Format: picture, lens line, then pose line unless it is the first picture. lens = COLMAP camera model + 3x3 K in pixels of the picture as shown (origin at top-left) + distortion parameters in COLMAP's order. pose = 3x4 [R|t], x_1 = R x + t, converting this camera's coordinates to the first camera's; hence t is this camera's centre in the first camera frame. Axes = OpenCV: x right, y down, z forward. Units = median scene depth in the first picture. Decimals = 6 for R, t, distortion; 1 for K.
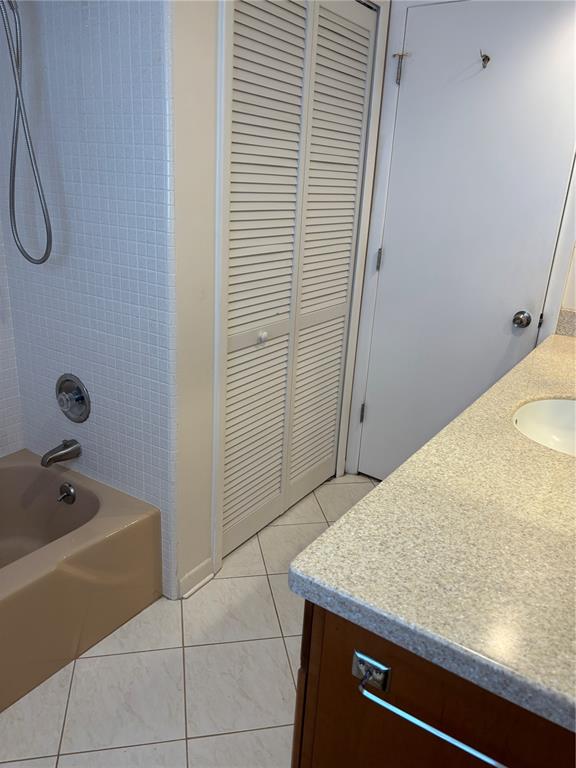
lens RADIAL K [[582.9, 0, 288.3], [0, 582.9, 384.6], [0, 0, 1]] dist [0.040392, -0.041592]
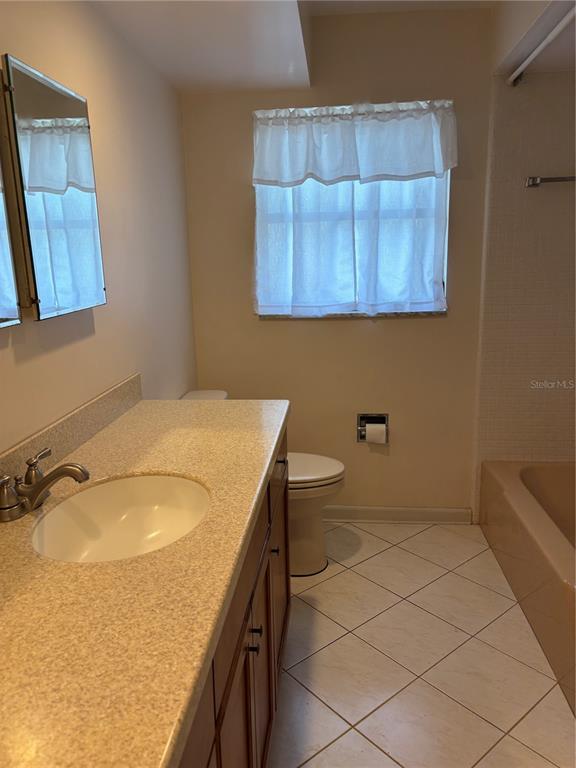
lens RADIAL K [[582.9, 0, 288.2], [0, 582.9, 384.6], [0, 0, 1]] dist [0.040392, -0.041592]
pose [[-0.876145, 0.071443, -0.476725, 0.833209], [-0.186103, 0.862152, 0.471233, -0.642666], [0.444675, 0.501588, -0.742074, 1.965217]]
